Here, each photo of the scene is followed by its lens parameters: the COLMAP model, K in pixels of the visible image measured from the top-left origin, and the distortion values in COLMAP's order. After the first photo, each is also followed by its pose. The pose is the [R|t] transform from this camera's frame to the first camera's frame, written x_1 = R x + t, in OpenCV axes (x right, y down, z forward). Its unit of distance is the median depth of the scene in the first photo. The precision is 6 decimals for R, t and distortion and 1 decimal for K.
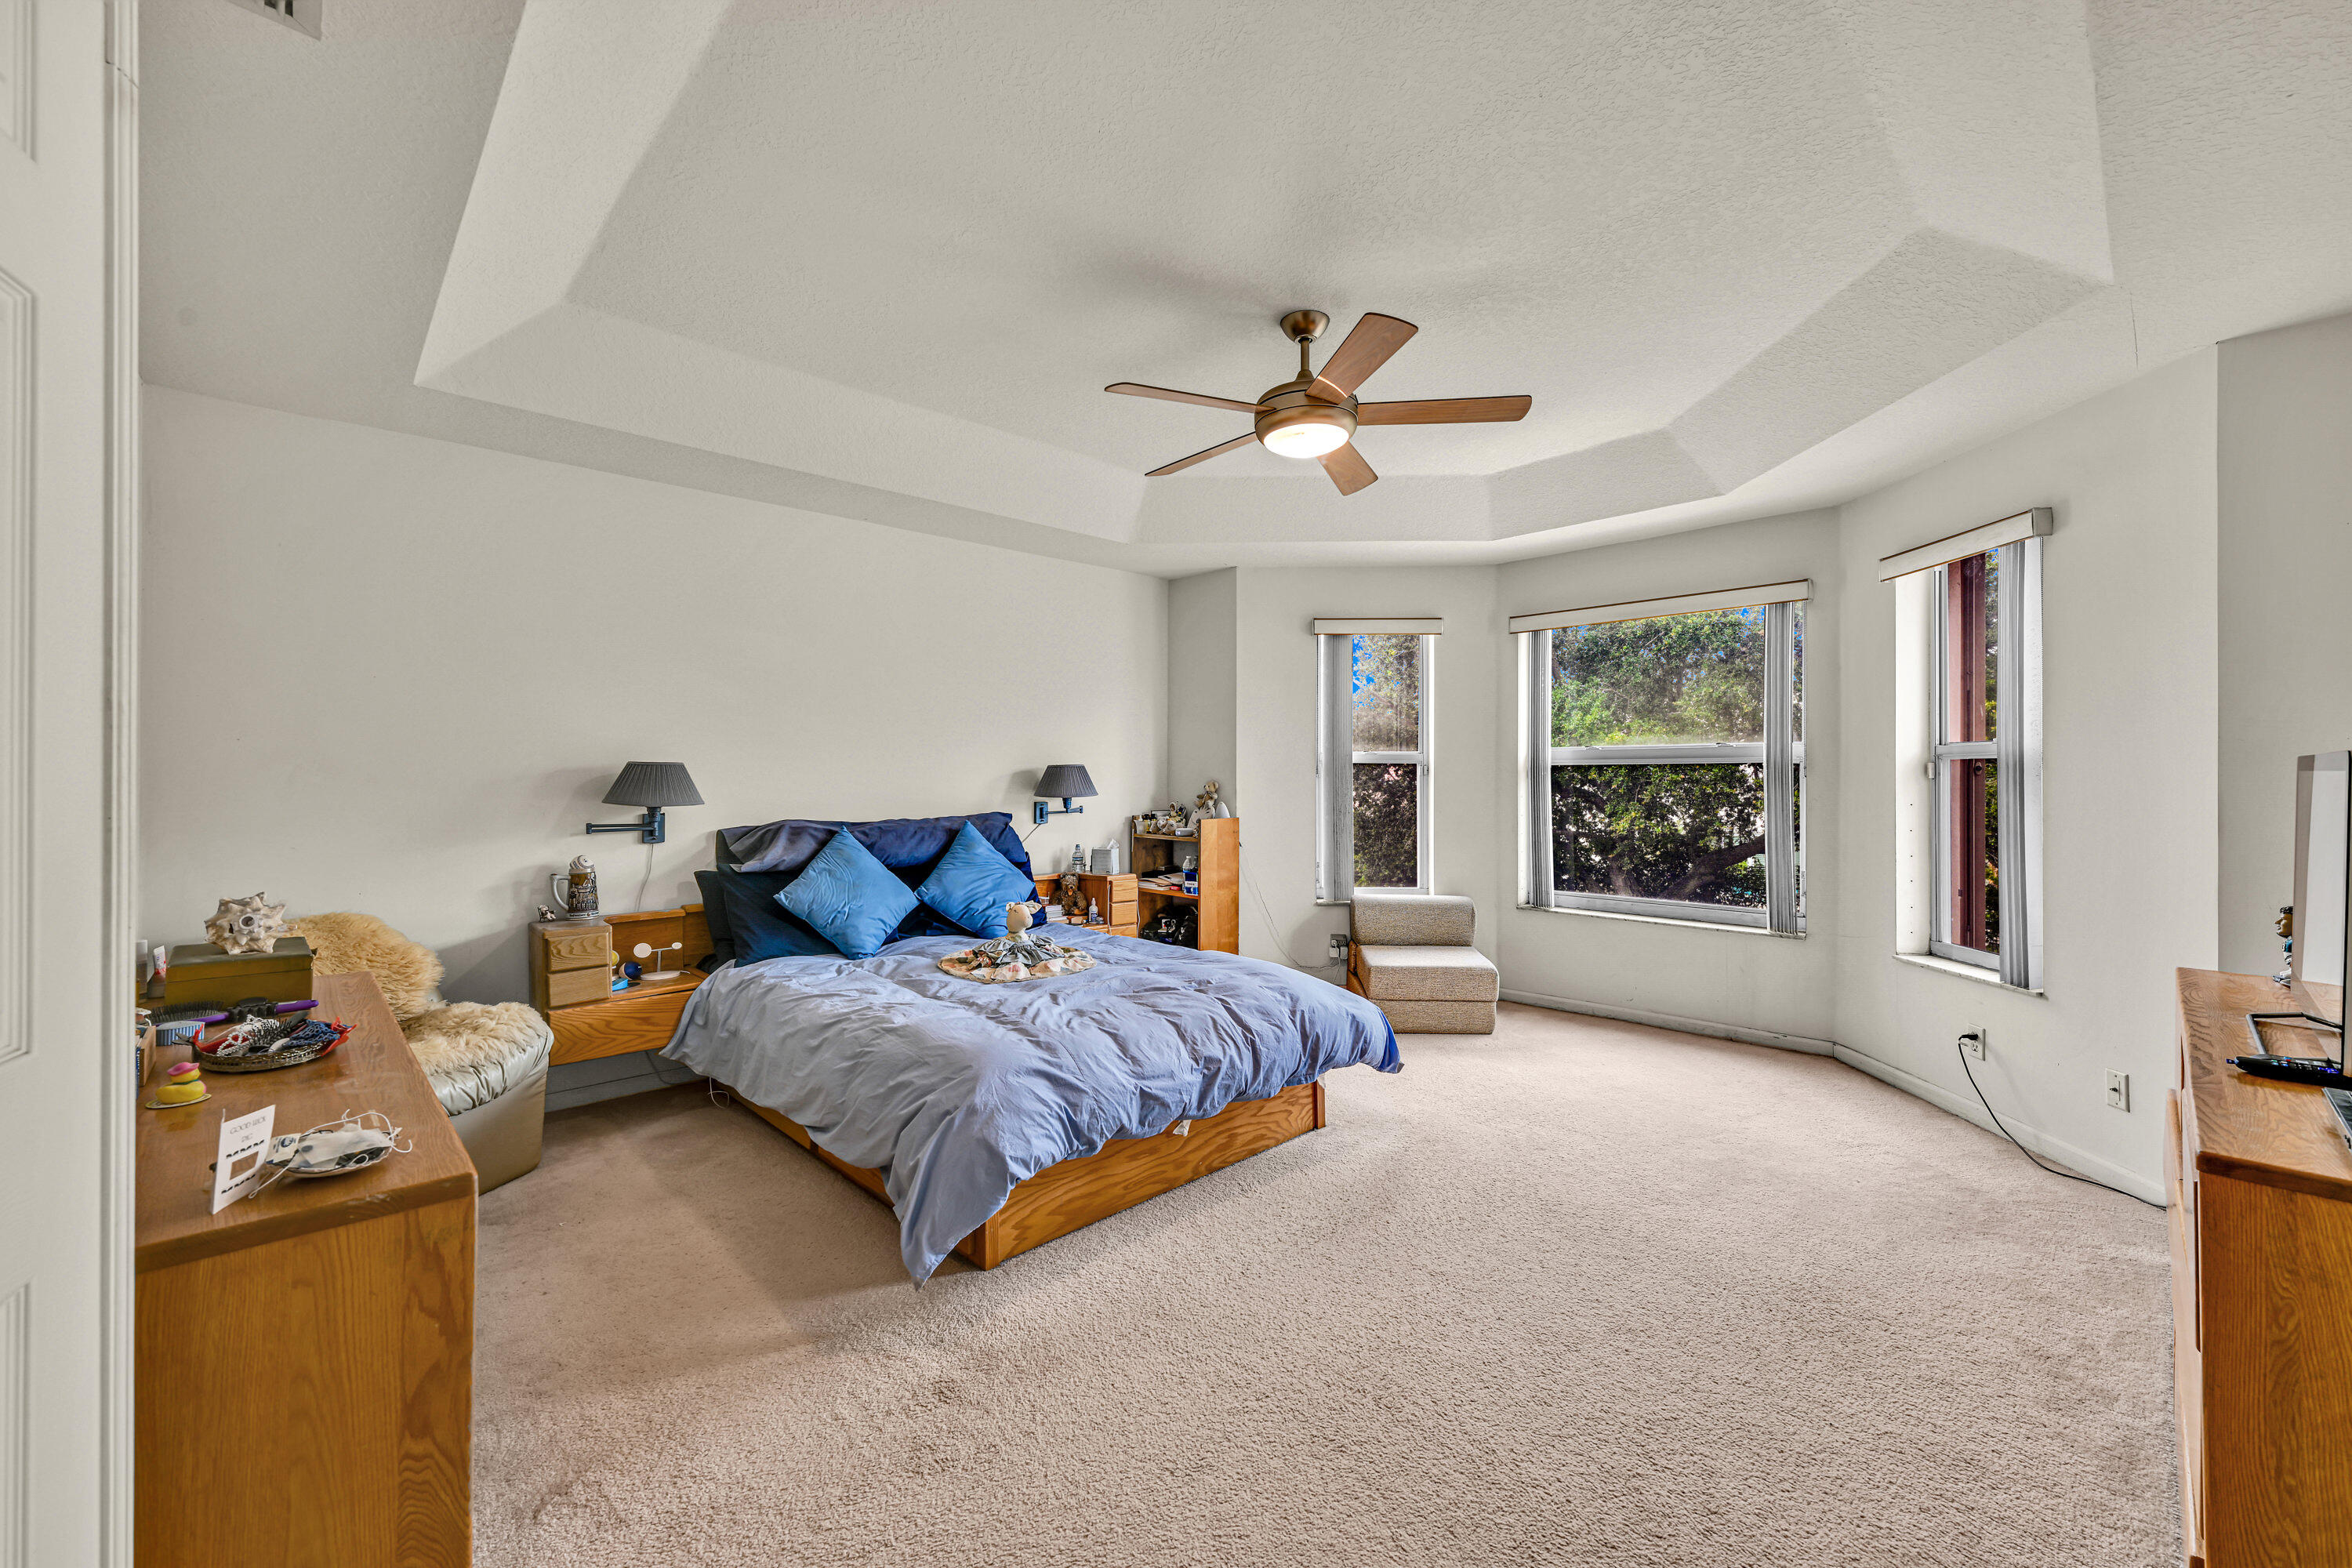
lens RADIAL K [[931.4, 0, 1151.8], [0, 931.4, 780.7], [0, 0, 1]] dist [0.000130, 0.000659]
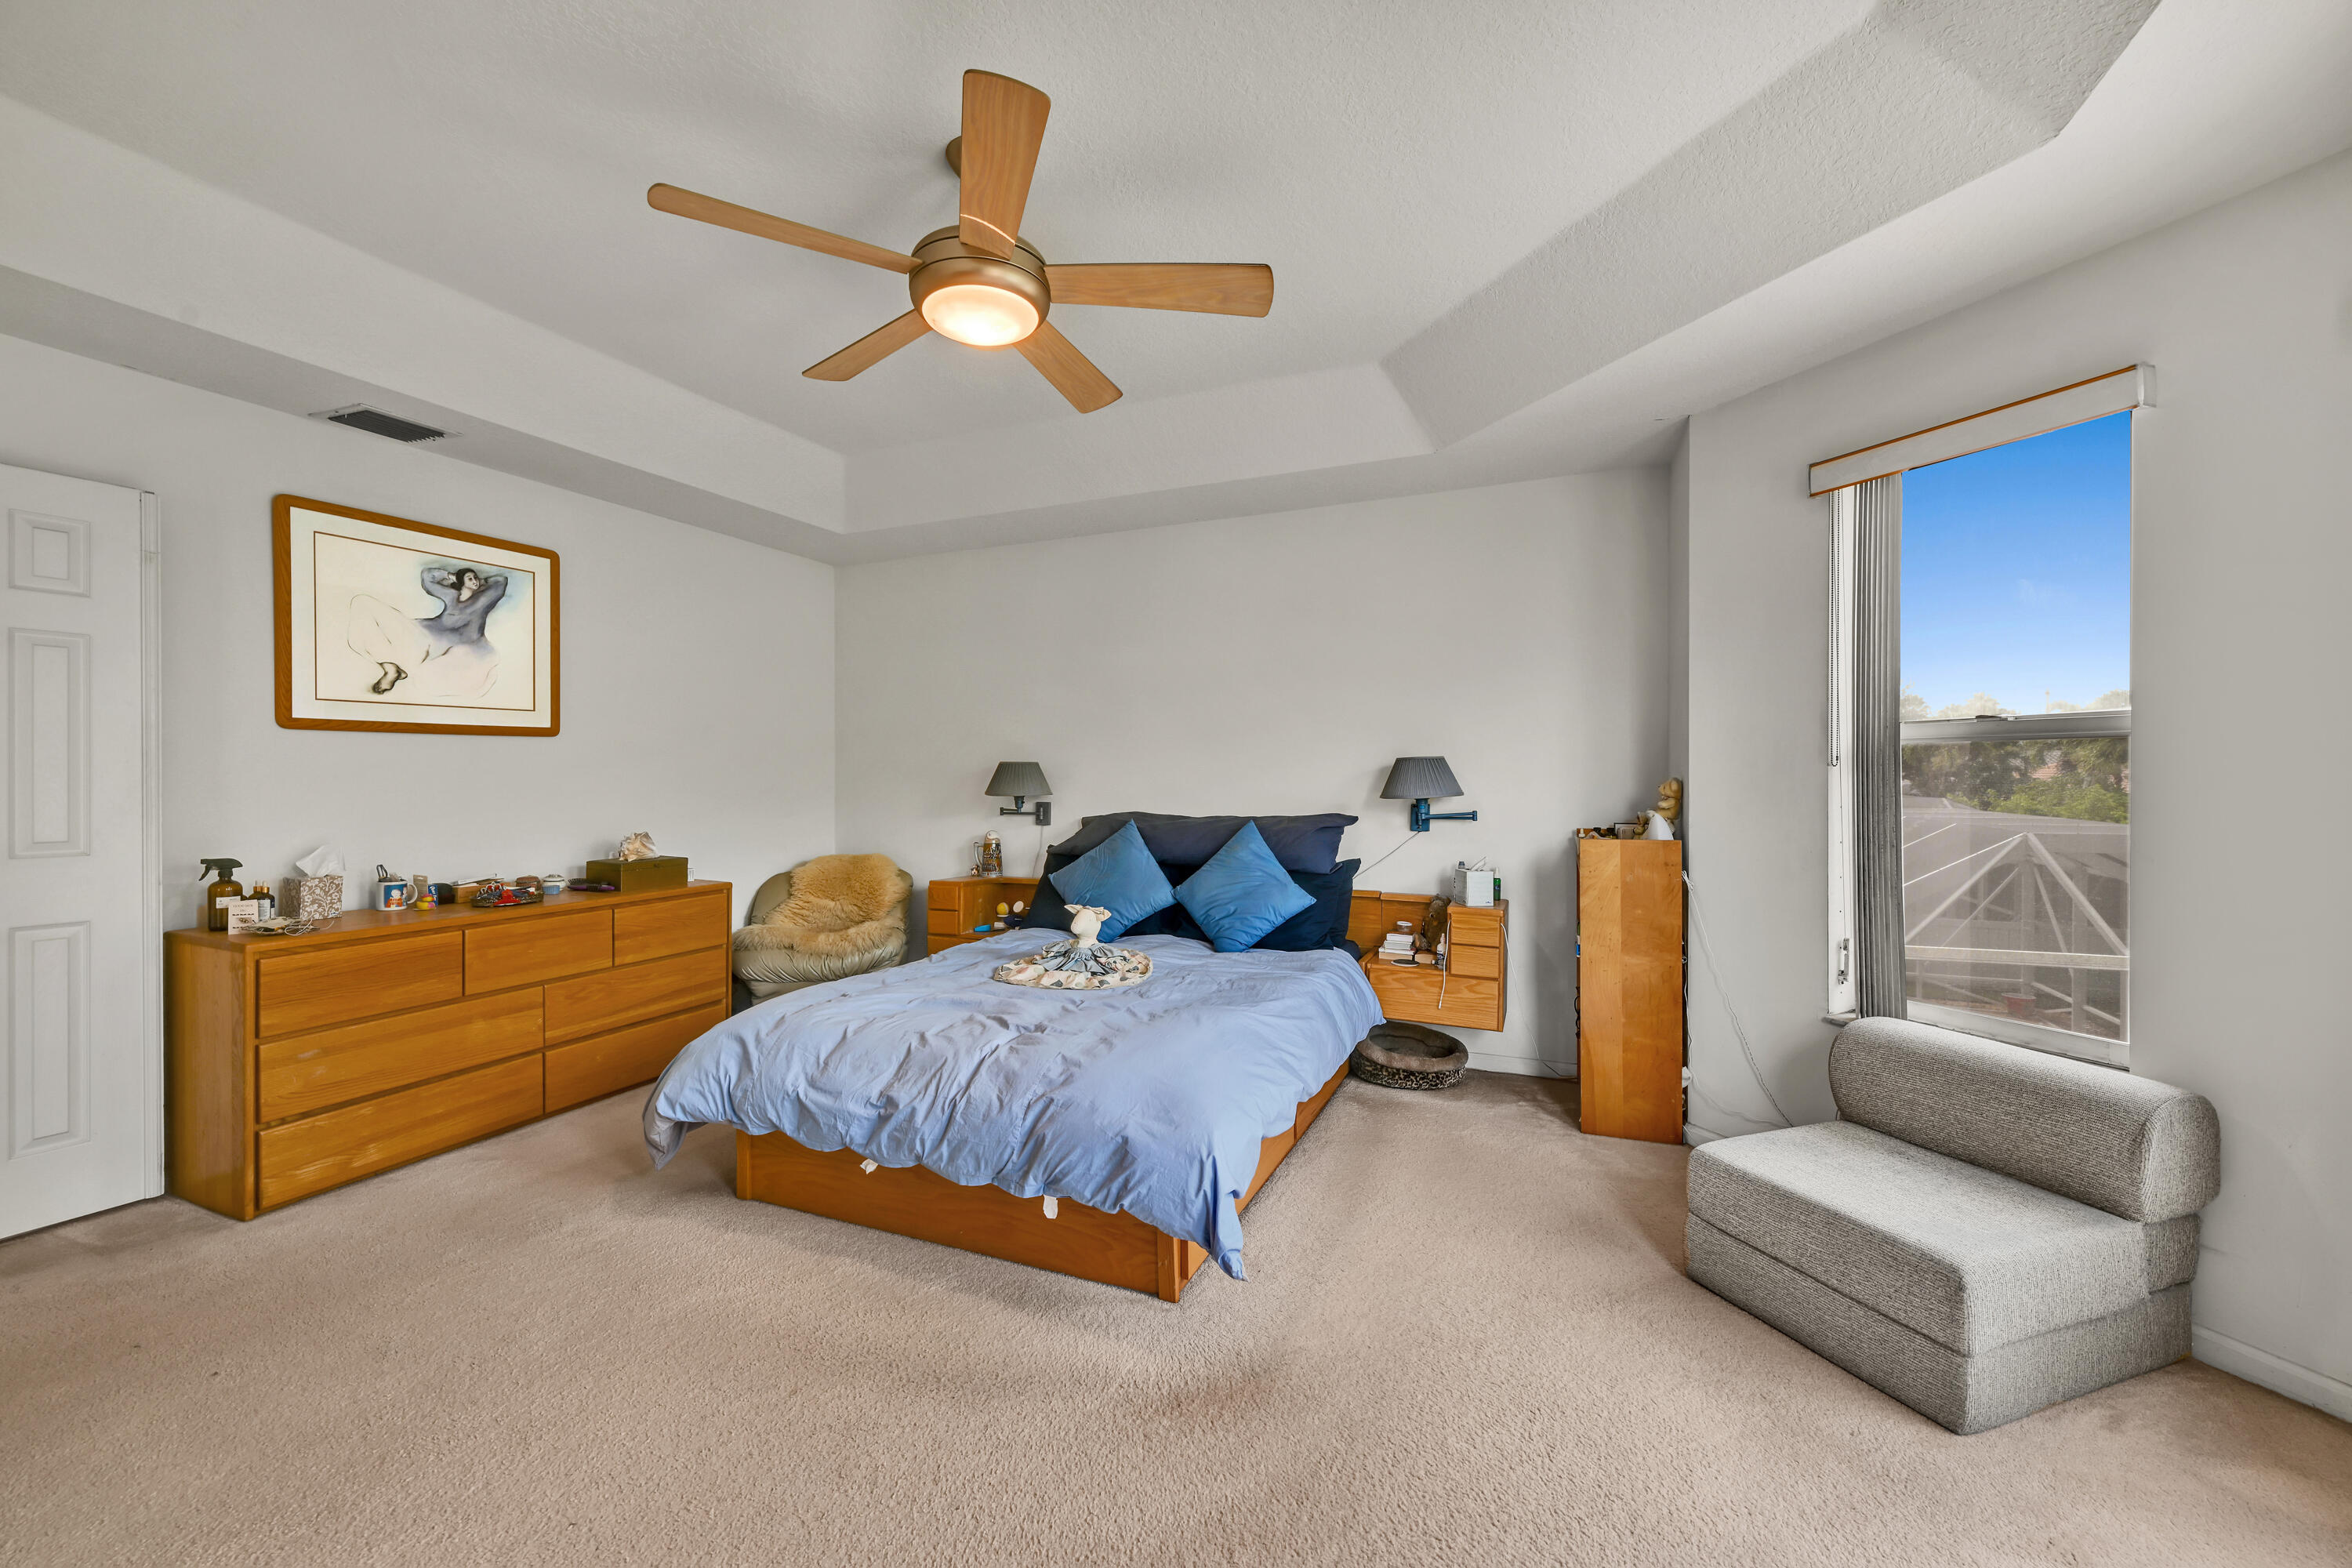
lens RADIAL K [[931.4, 0, 1161.7], [0, 931.4, 775.3], [0, 0, 1]] dist [0.000130, 0.000659]
pose [[0.401244, 0.004237, -0.915962, 0.642639], [0.000846, 0.999987, 0.004997, -0.006768], [0.915971, -0.002779, 0.401235, 0.588473]]
